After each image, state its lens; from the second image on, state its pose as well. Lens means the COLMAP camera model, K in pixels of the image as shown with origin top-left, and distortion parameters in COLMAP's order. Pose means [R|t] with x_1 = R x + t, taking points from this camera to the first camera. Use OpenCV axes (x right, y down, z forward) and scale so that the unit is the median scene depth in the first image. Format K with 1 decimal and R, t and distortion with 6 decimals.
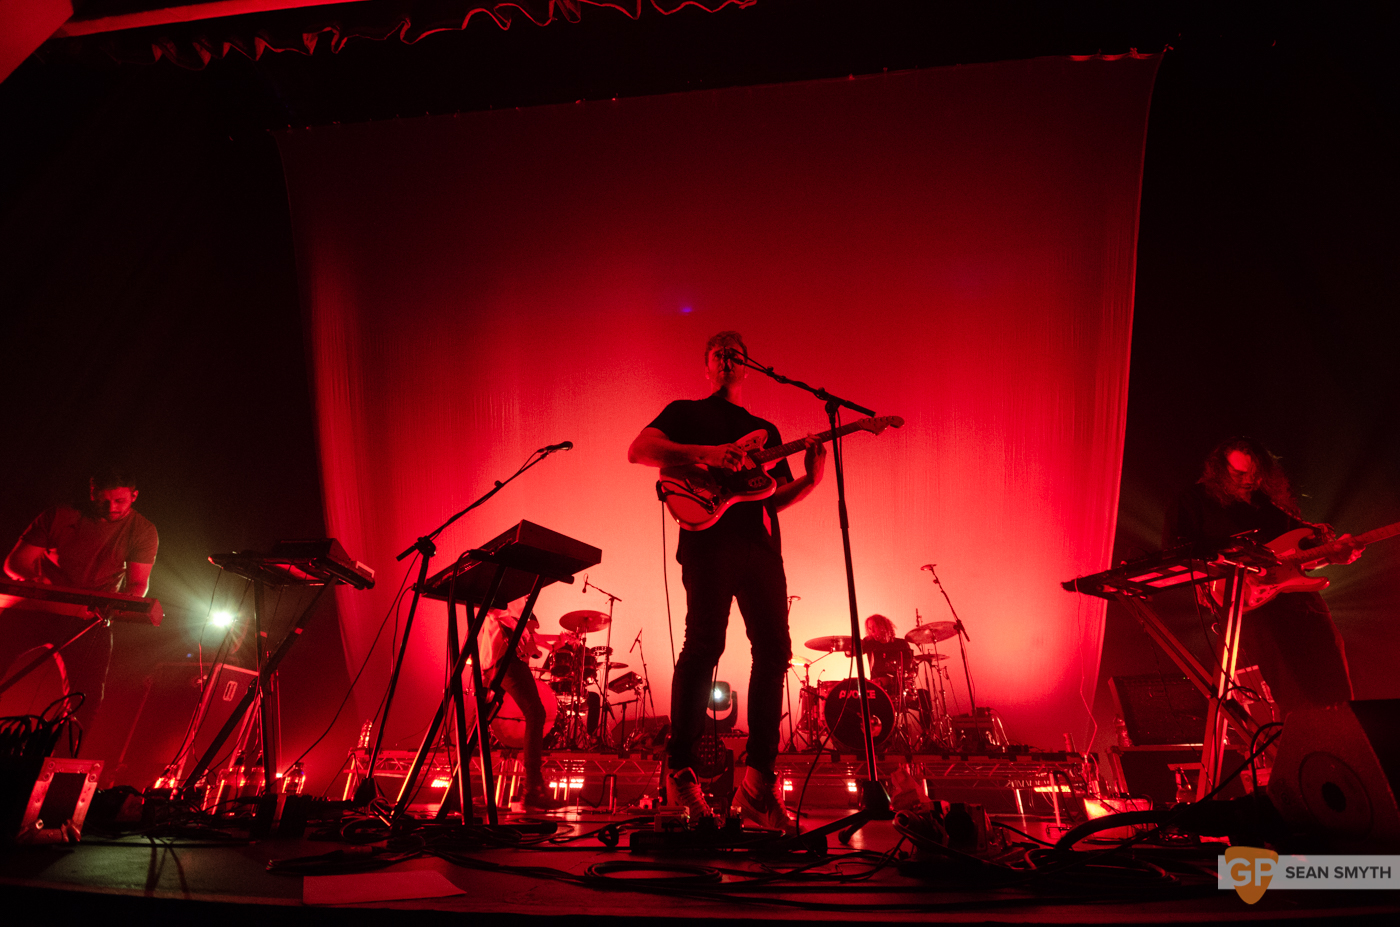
lens RADIAL K [[605.2, 0, 700.0], [0, 605.2, 463.5], [0, 0, 1]] dist [-0.000014, -0.000447]
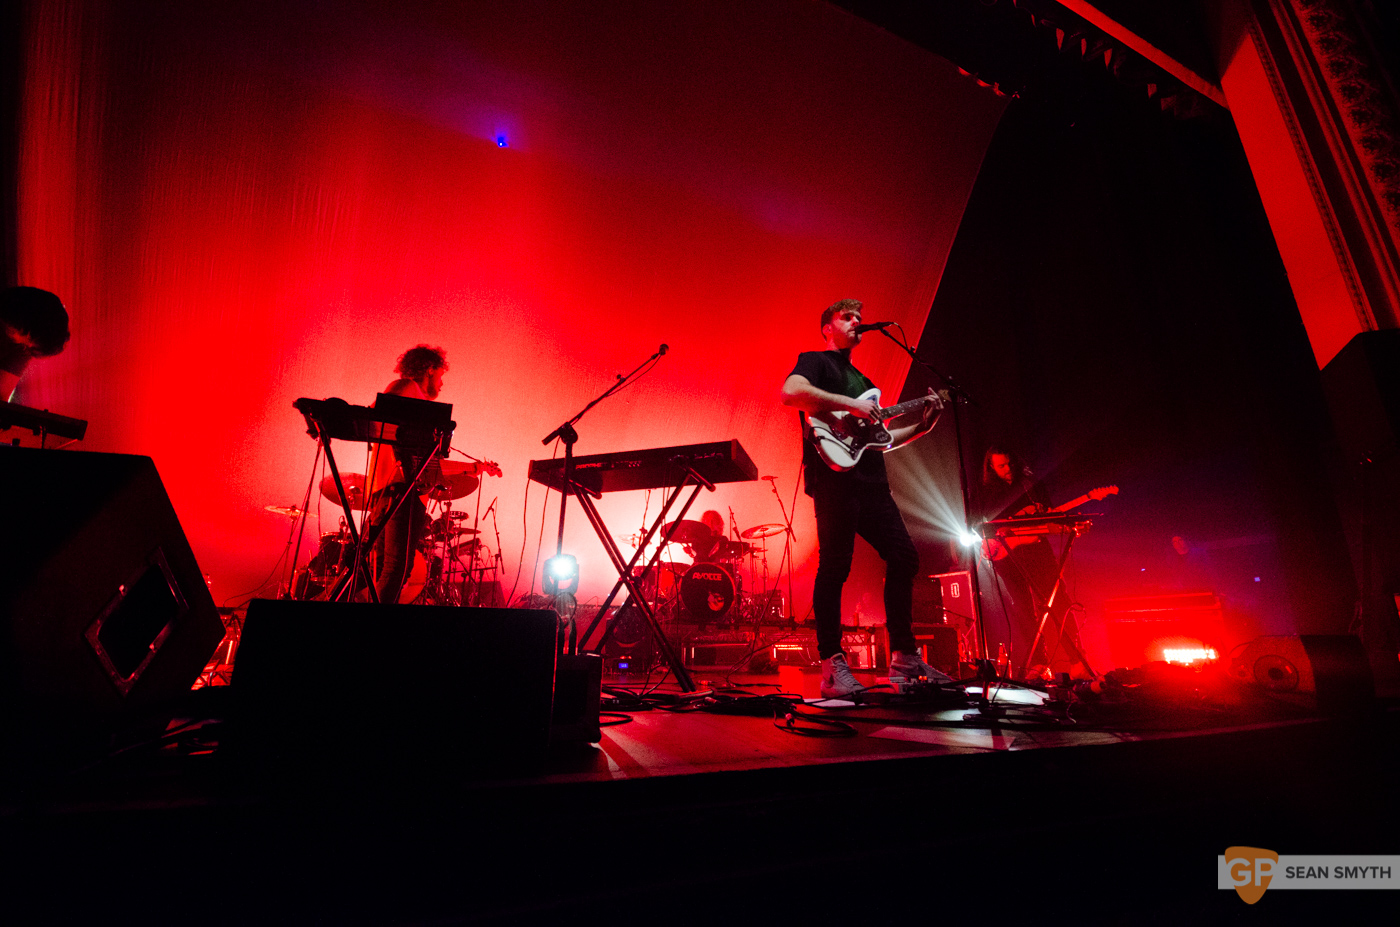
lens RADIAL K [[608.8, 0, 709.4], [0, 608.8, 460.9], [0, 0, 1]] dist [0.000036, -0.000148]
pose [[0.872643, 0.144062, 0.466626, -0.353289], [-0.235962, 0.960943, 0.144603, -0.008203], [-0.427570, -0.236293, 0.872554, 0.017208]]
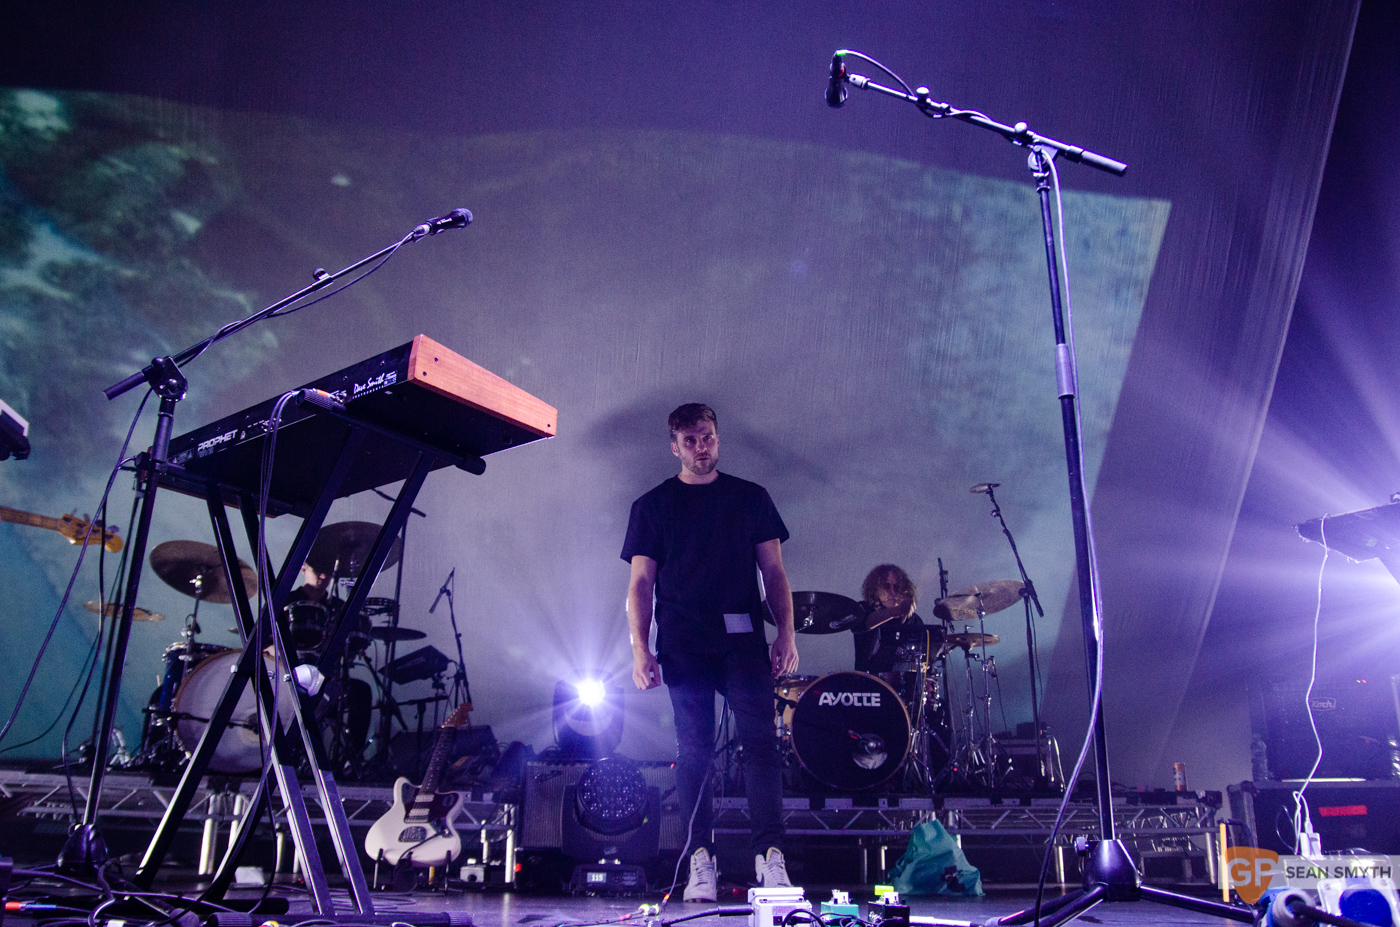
lens RADIAL K [[1137.6, 0, 700.0], [0, 1137.6, 463.5], [0, 0, 1]] dist [-0.141627, 0.113030]
pose [[0.981429, 0.064108, 0.180796, -0.092633], [-0.092612, 0.983735, 0.153912, 0.014077], [-0.167988, -0.167798, 0.971403, 0.032413]]
